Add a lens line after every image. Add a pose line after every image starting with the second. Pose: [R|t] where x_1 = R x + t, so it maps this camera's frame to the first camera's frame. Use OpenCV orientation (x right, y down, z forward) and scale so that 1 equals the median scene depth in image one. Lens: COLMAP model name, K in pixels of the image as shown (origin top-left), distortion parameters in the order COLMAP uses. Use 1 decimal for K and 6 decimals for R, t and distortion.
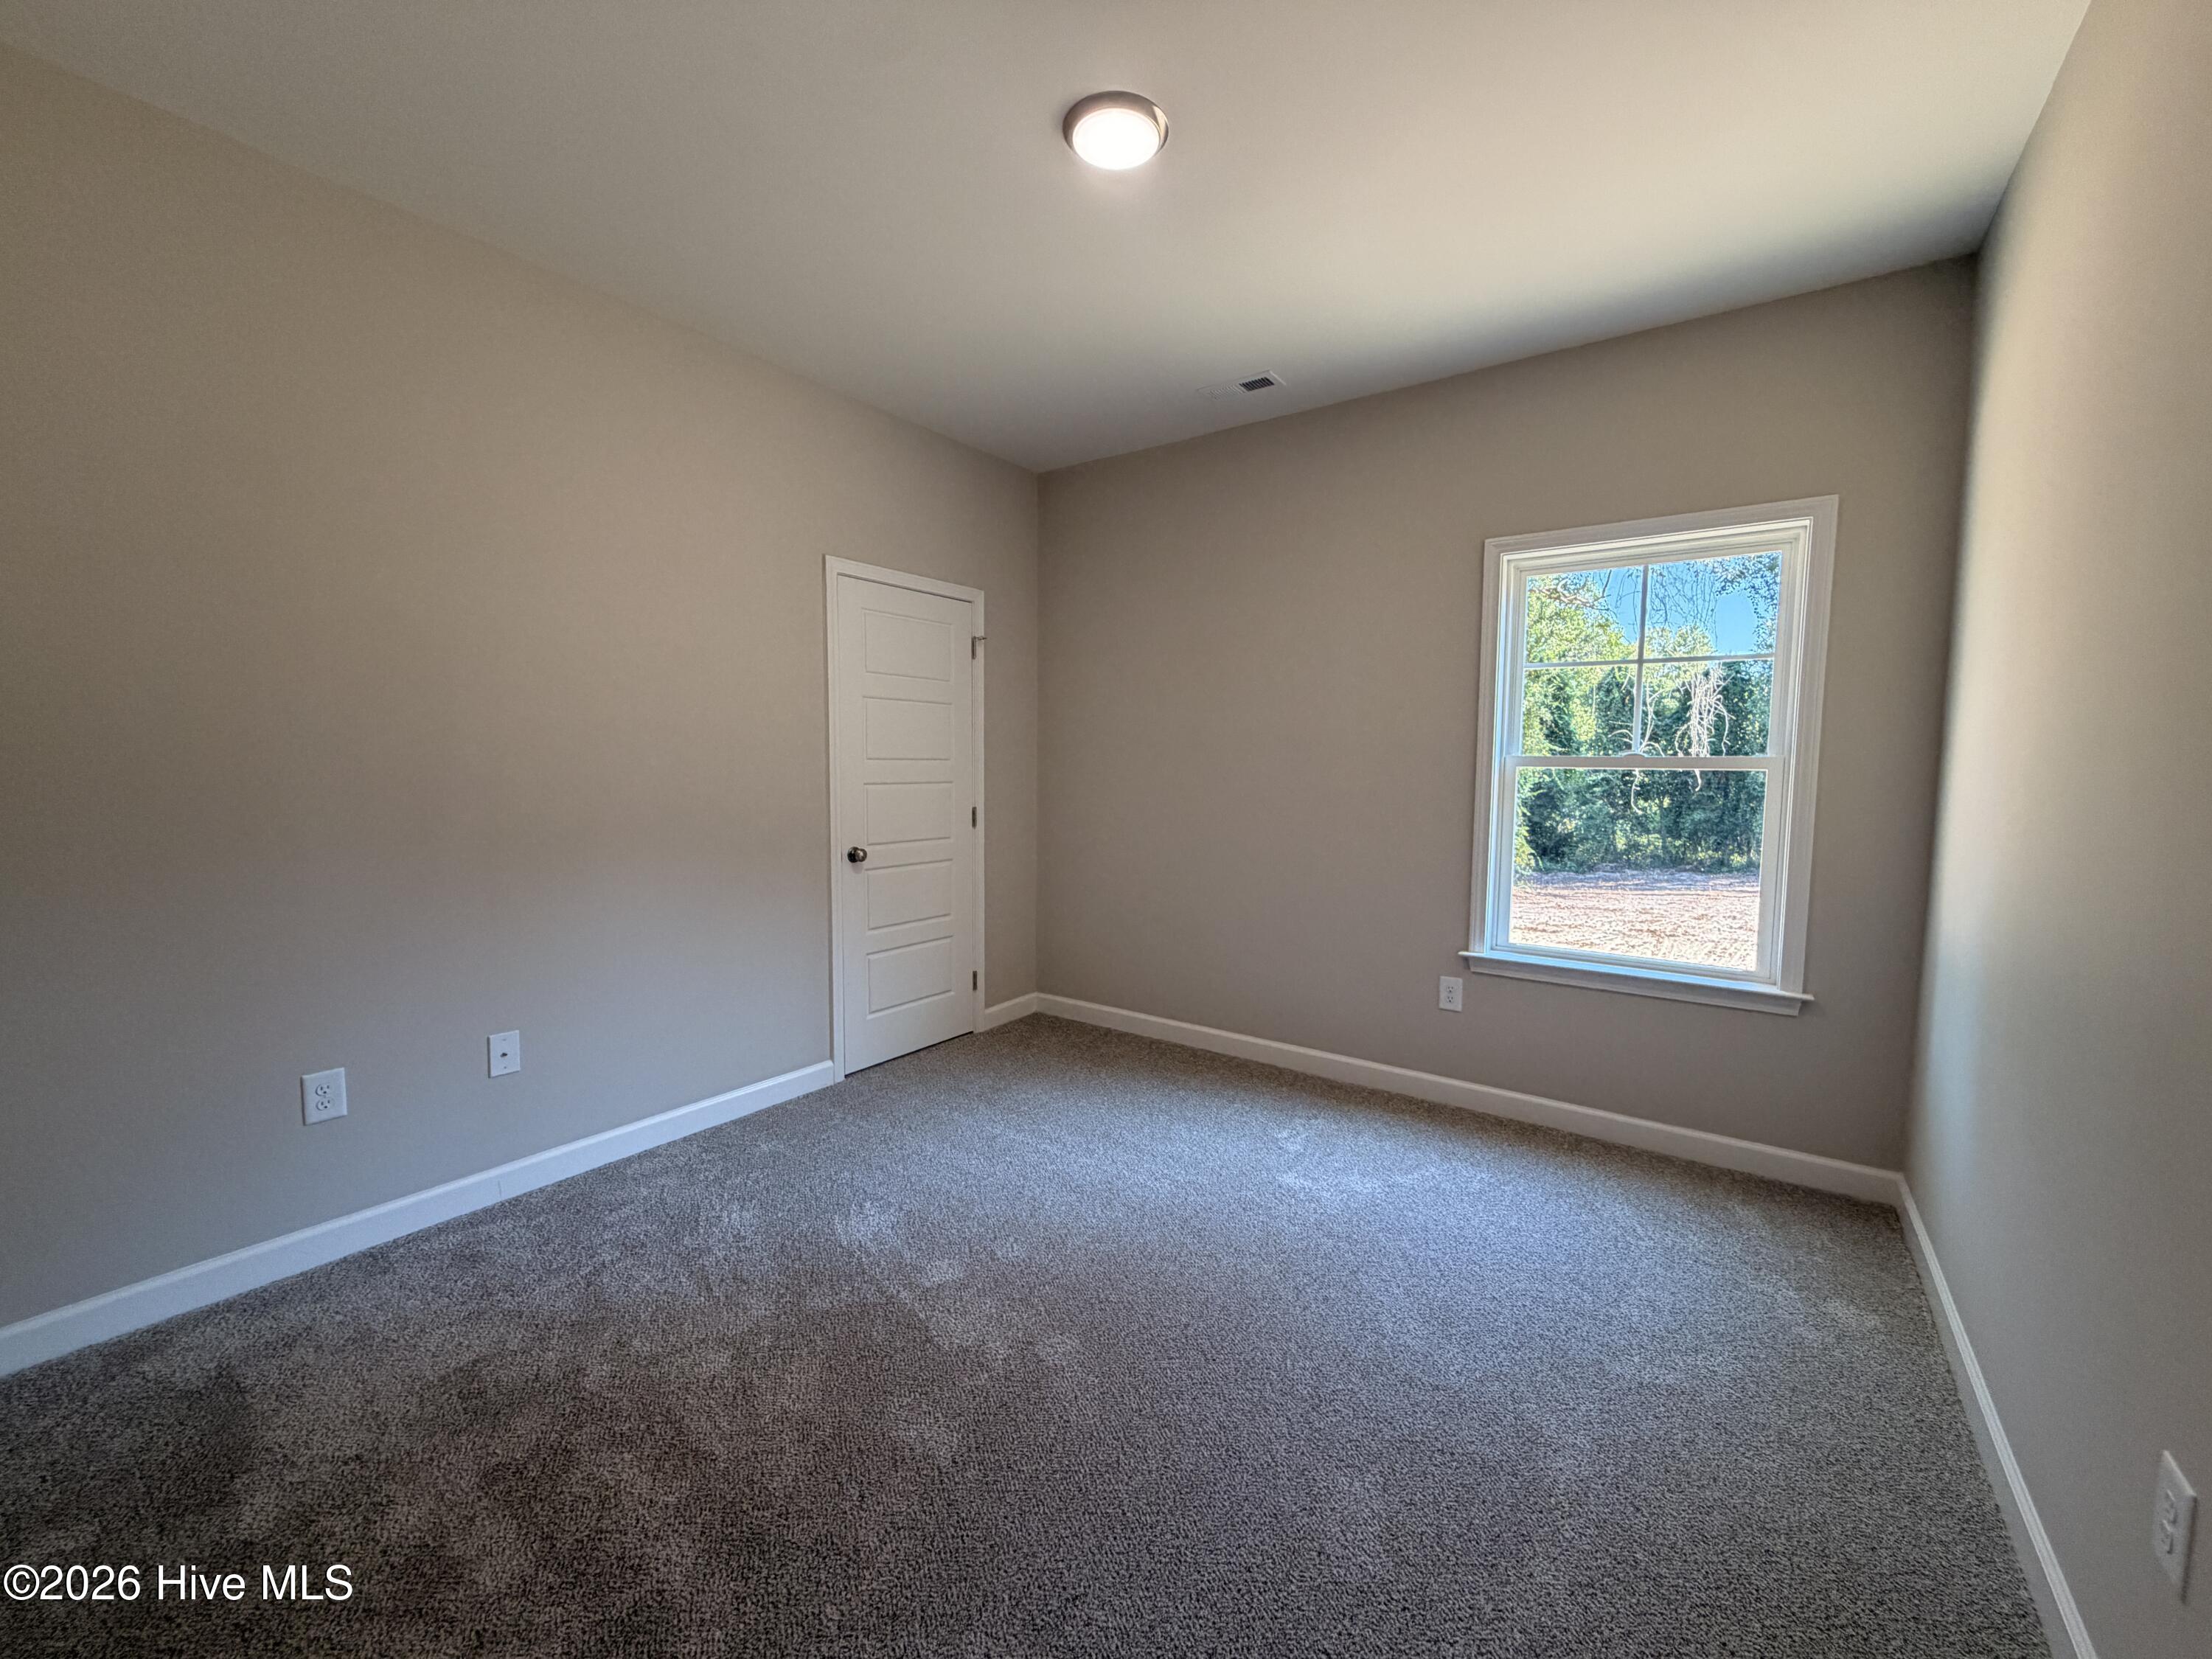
lens RADIAL K [[886.4, 0, 1106.4], [0, 886.4, 828.5], [0, 0, 1]] dist [-0.000302, 0.000402]
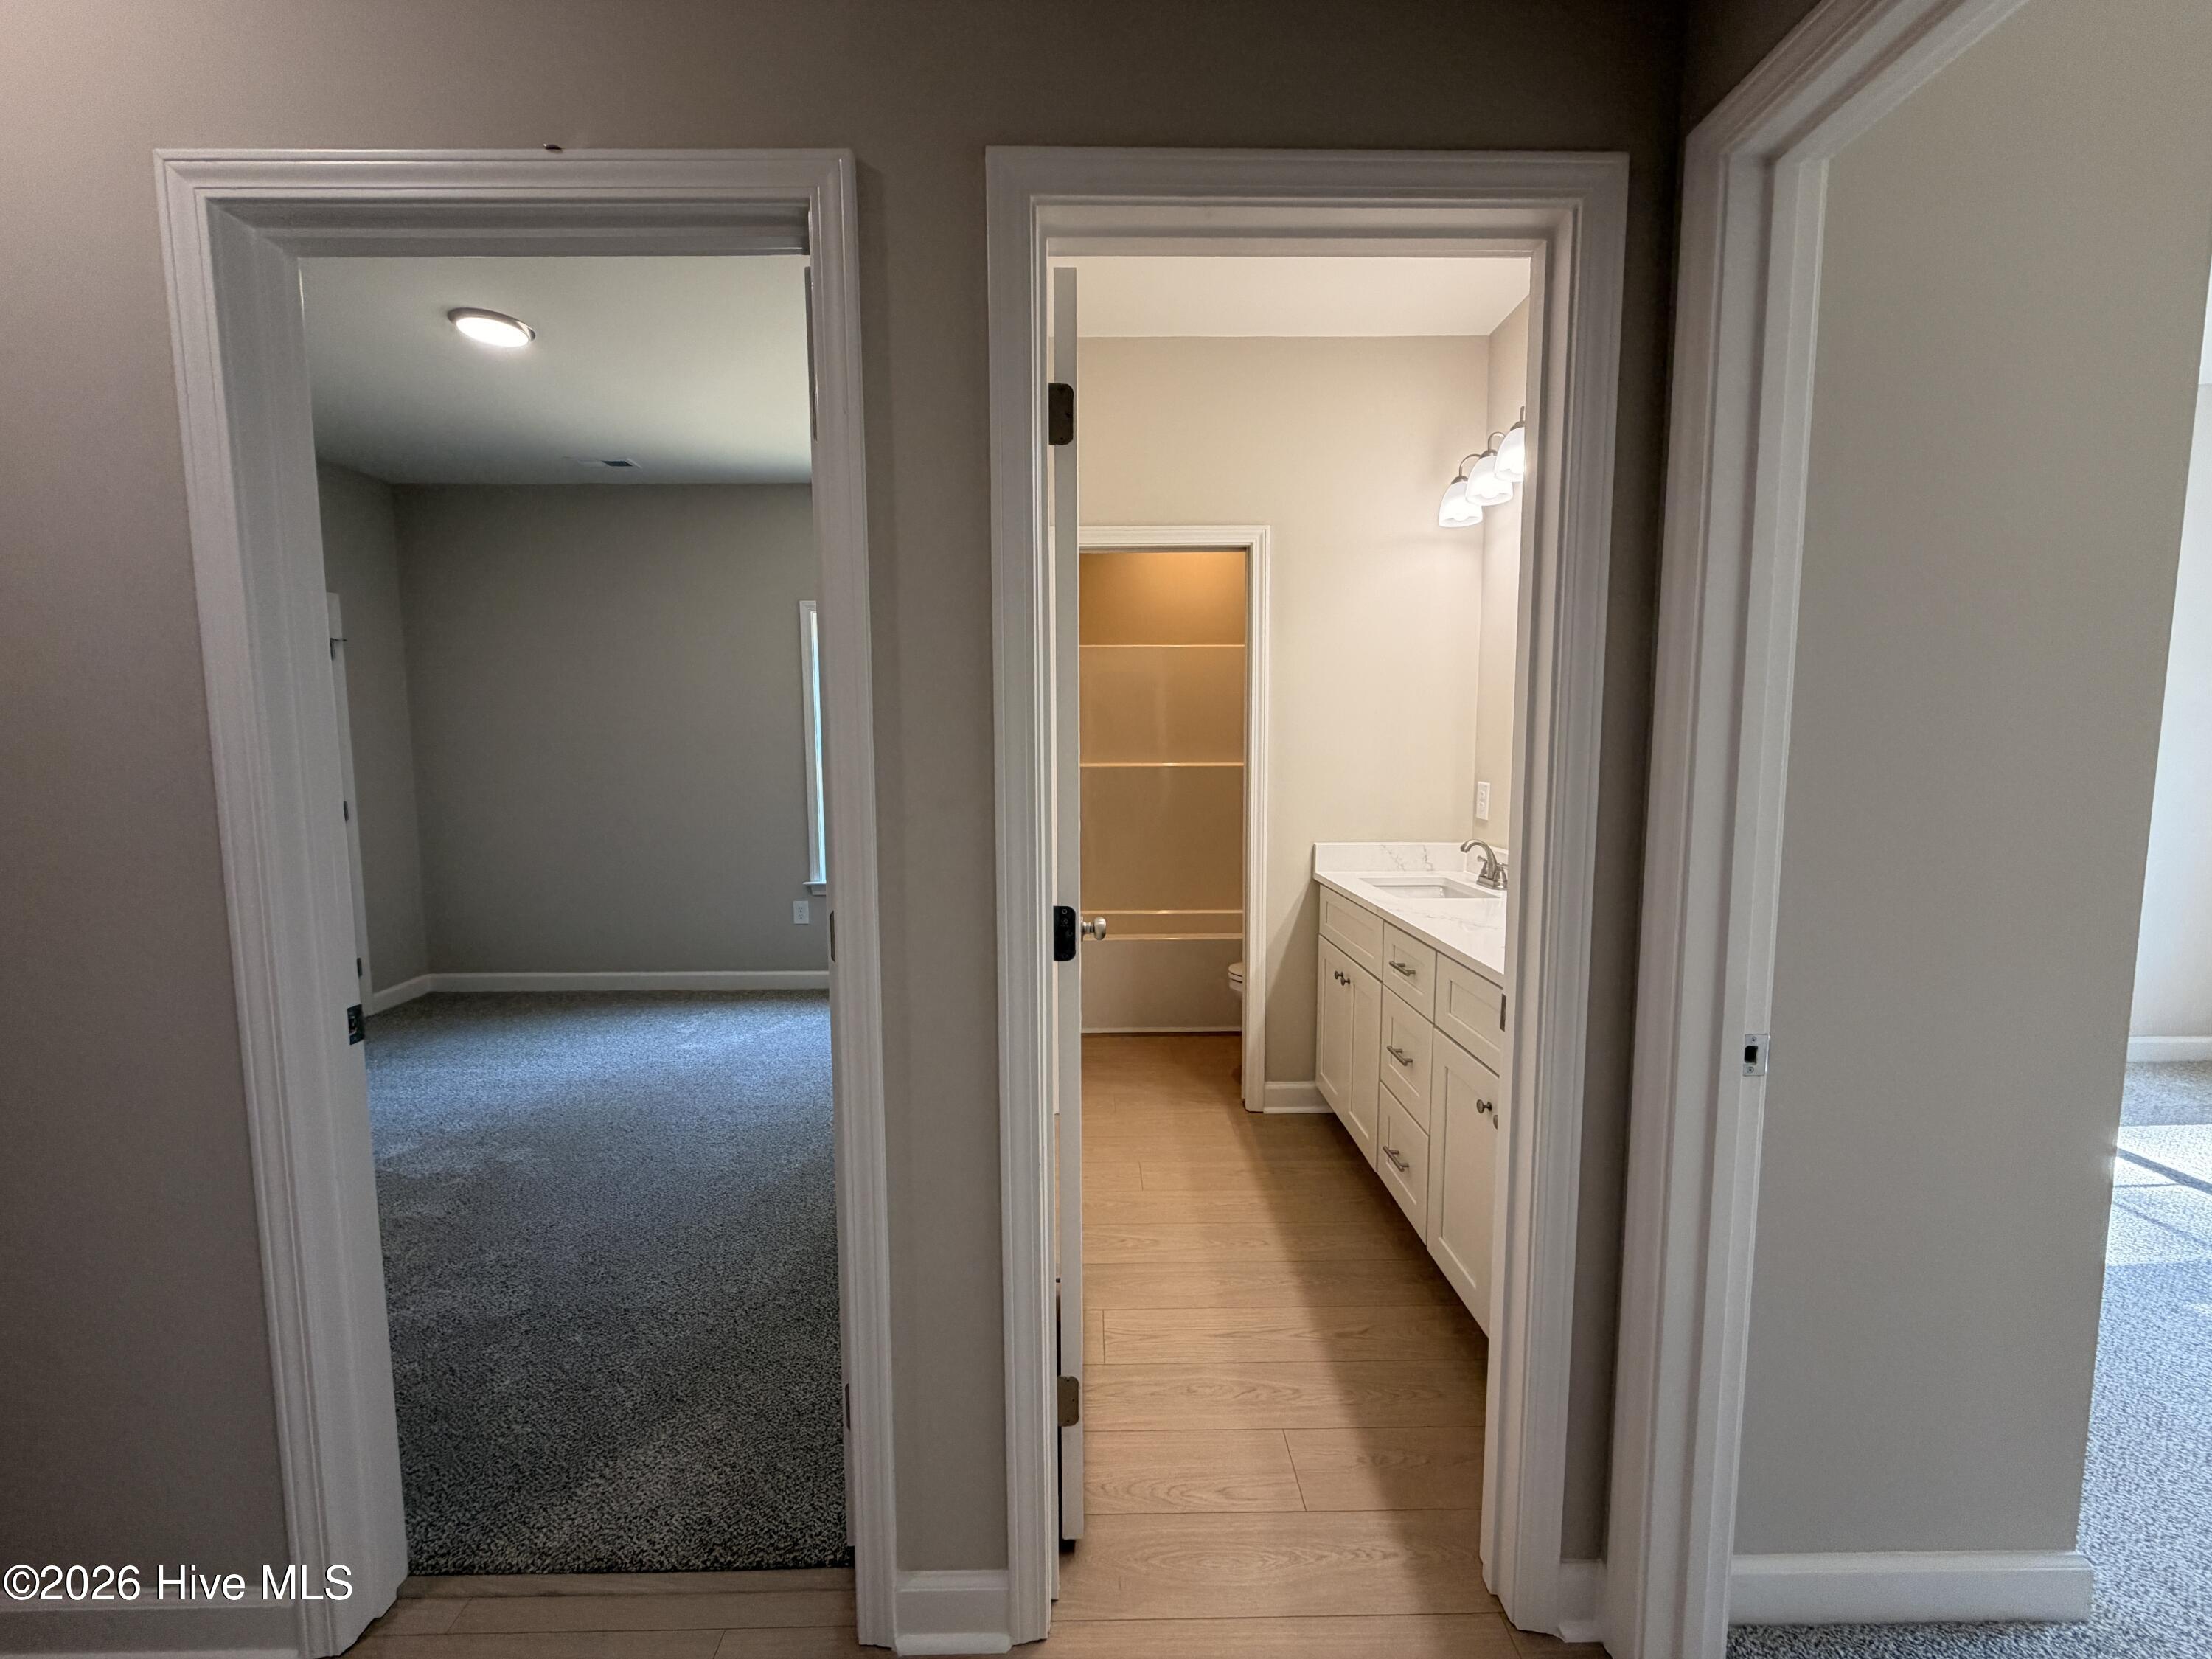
lens RADIAL K [[886.4, 0, 1105.6], [0, 886.4, 831.3], [0, 0, 1]] dist [-0.000302, 0.000402]
pose [[0.804371, -0.068400, 0.590177, -0.063105], [0.055878, 0.997657, 0.039468, 0.026716], [-0.591494, 0.001231, 0.806309, -0.510674]]
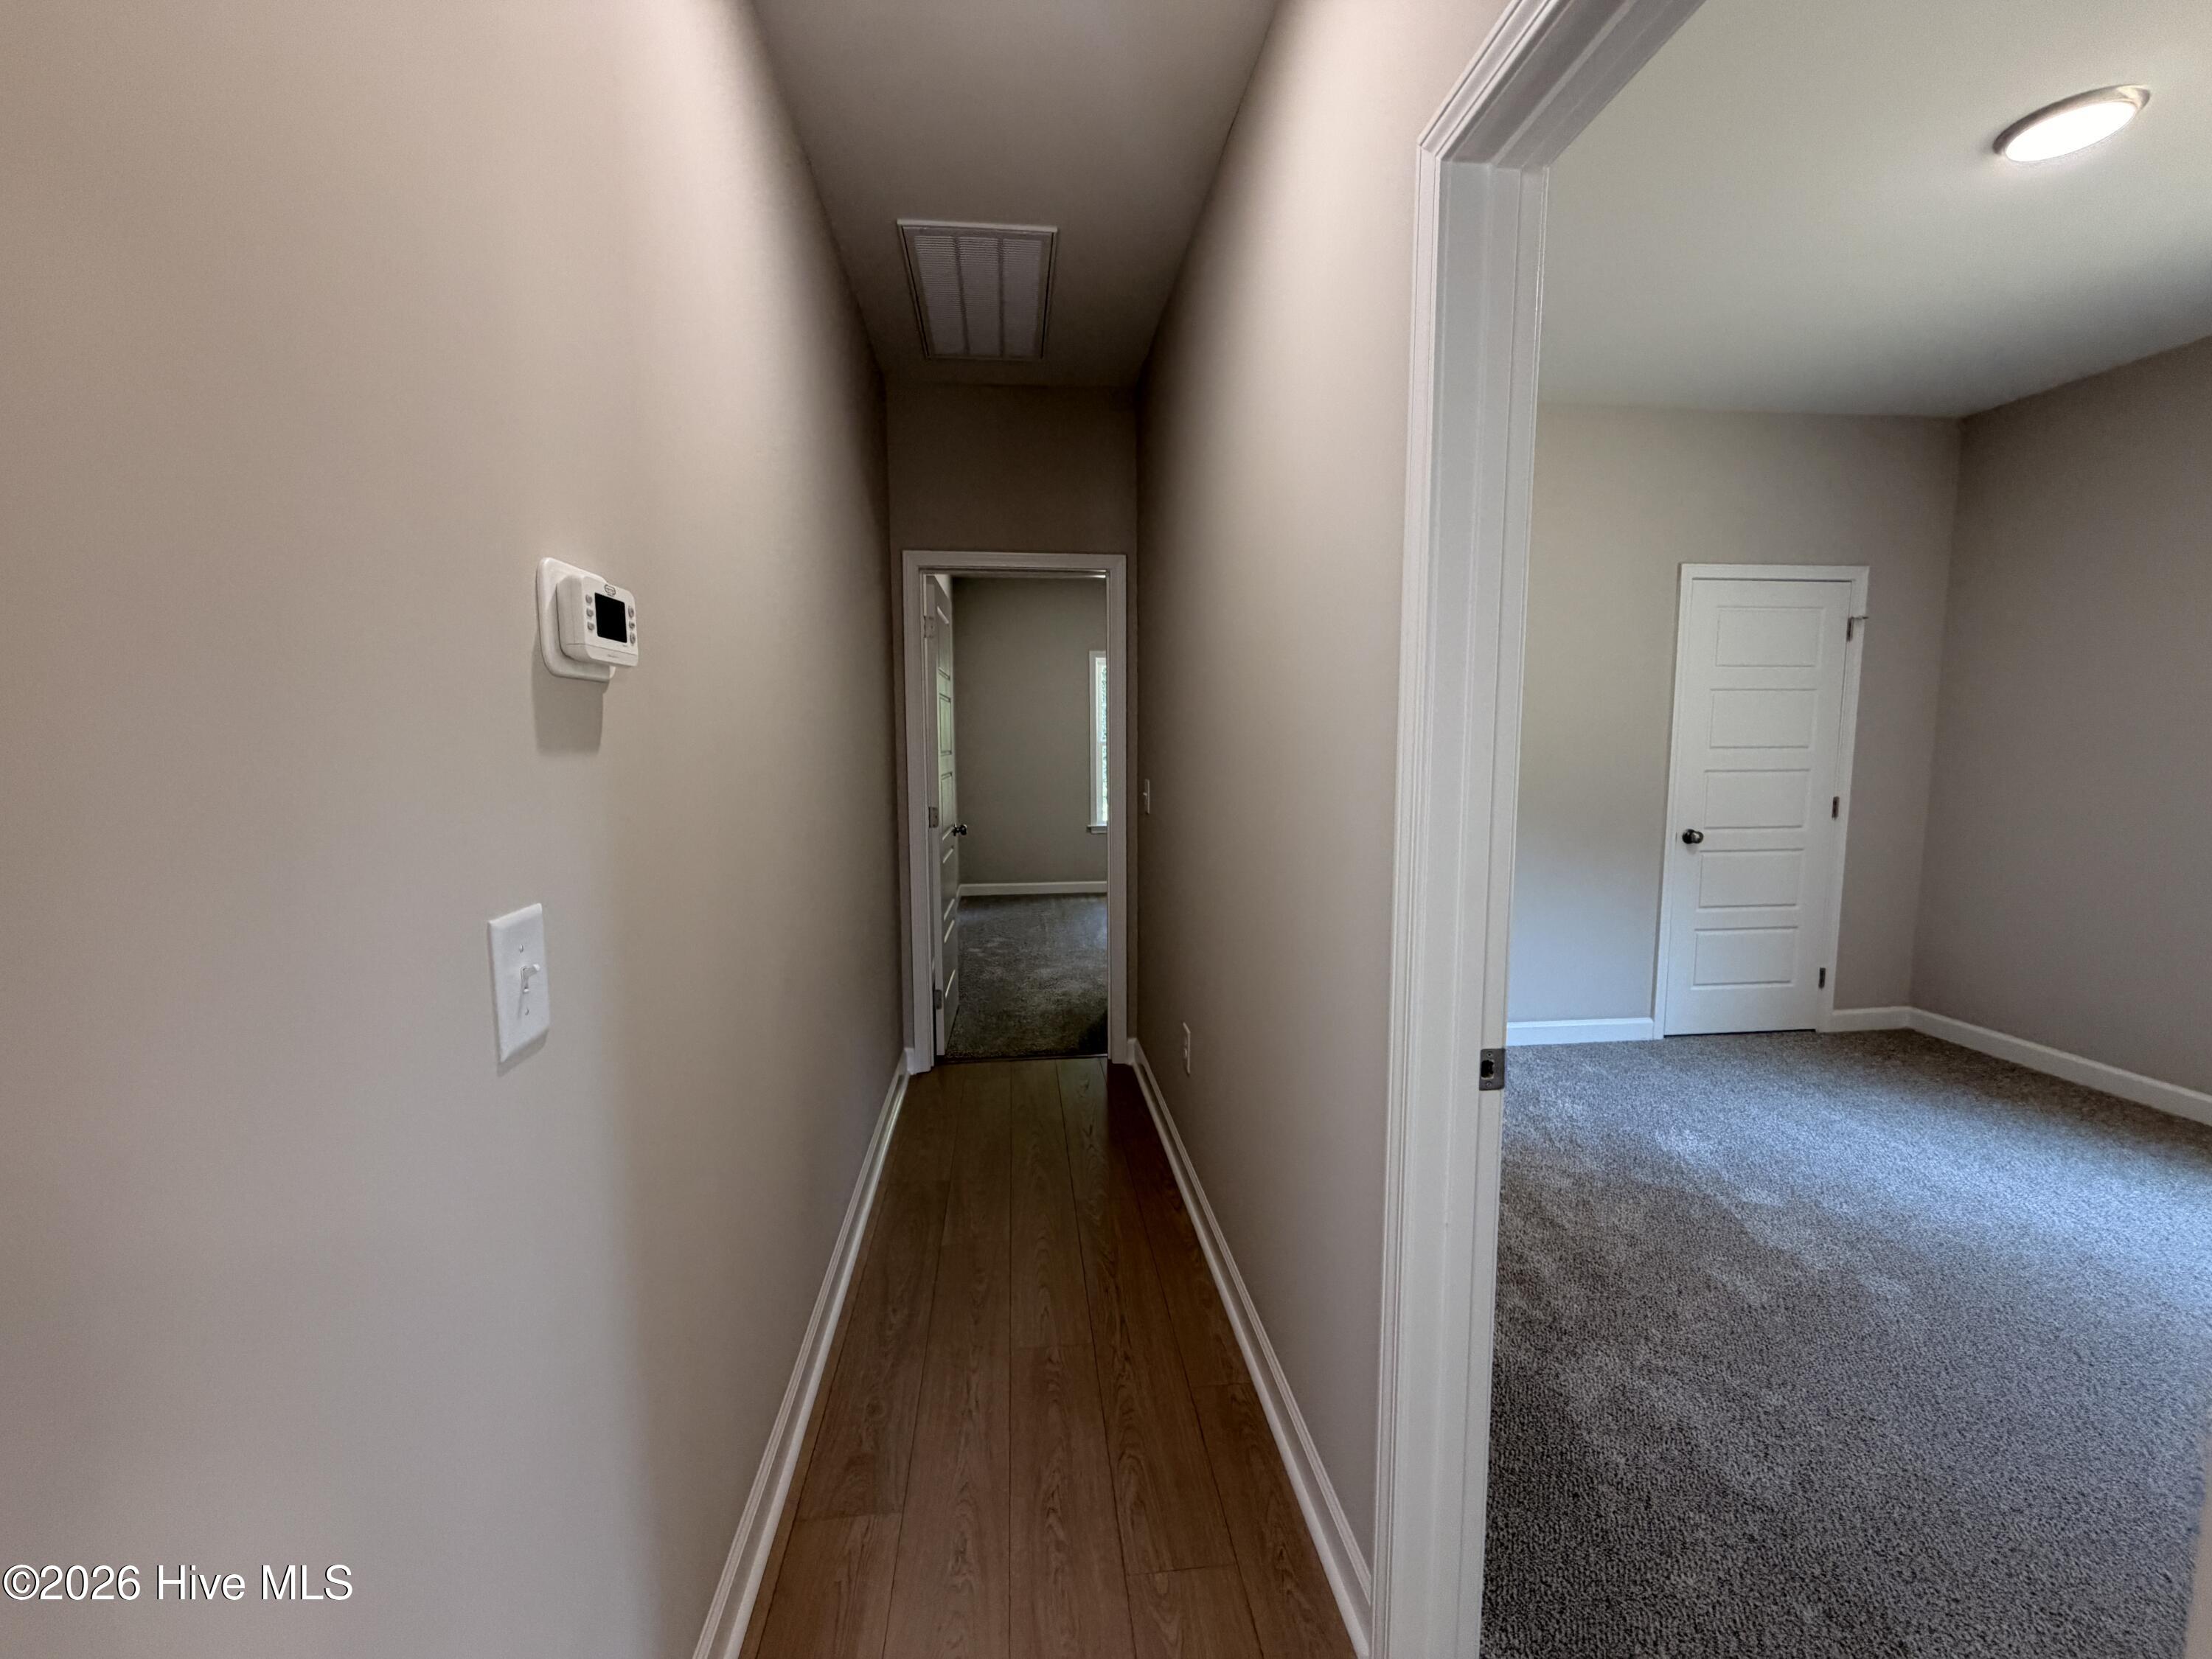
lens RADIAL K [[886.4, 0, 1096.9], [0, 886.4, 826.2], [0, 0, 1]] dist [-0.000302, 0.000402]
pose [[0.659068, 0.064080, -0.749348, 0.059245], [-0.049326, 0.997901, 0.041952, 0.008705], [0.750464, 0.009313, 0.660846, -0.312232]]
